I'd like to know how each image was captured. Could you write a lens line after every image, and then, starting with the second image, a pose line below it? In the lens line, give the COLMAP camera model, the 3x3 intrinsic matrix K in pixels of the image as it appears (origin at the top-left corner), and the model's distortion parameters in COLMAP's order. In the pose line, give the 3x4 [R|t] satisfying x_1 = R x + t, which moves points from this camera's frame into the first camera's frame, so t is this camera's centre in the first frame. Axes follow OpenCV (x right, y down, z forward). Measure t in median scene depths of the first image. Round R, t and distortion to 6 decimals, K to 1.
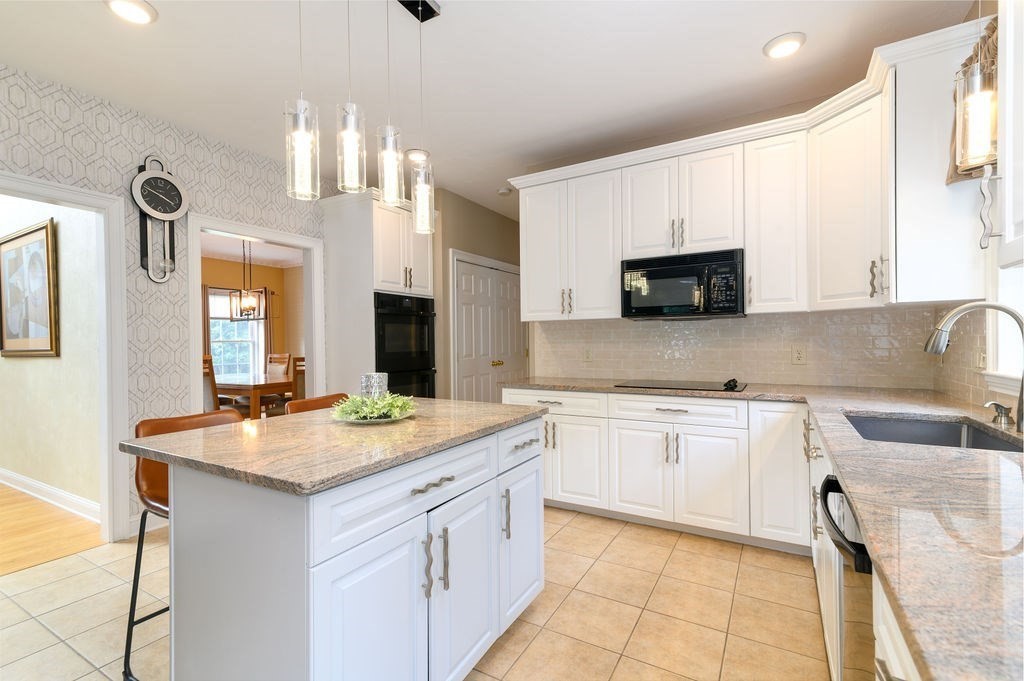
lens RADIAL K [[465.8, 0, 509.8], [0, 465.8, 343.3], [0, 0, 1]] dist [0.003433, 0.000791]
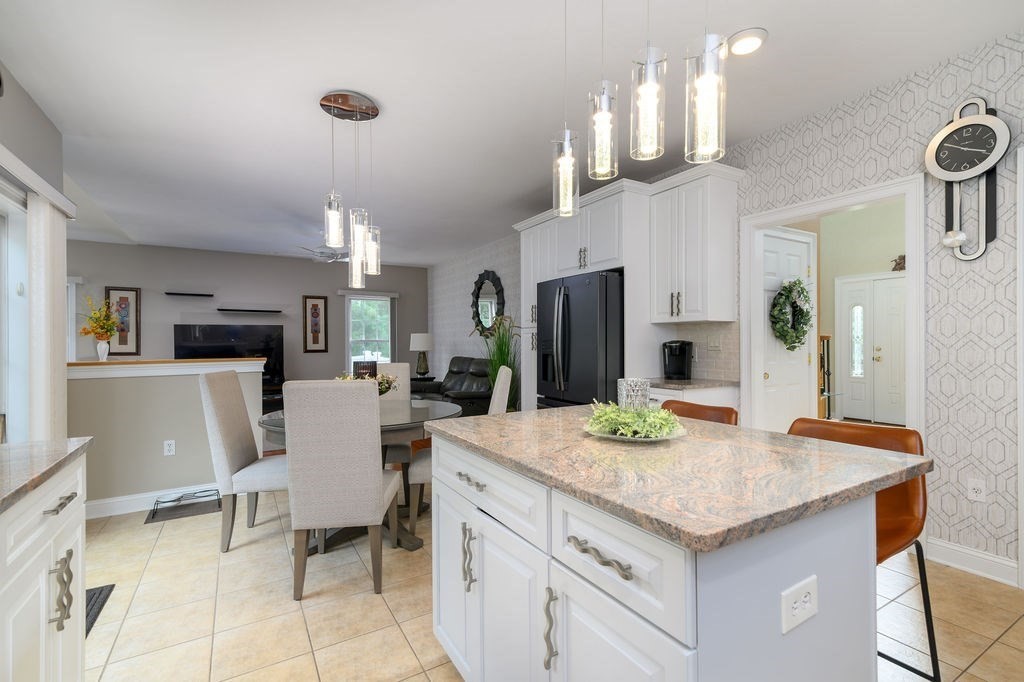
lens RADIAL K [[465.8, 0, 510.4], [0, 465.8, 343.6], [0, 0, 1]] dist [0.003433, 0.000791]
pose [[-0.493485, 0.014327, -0.869636, 0.317772], [0.011207, 0.999886, 0.010113, -0.006443], [0.869682, -0.004755, -0.493589, 0.735440]]
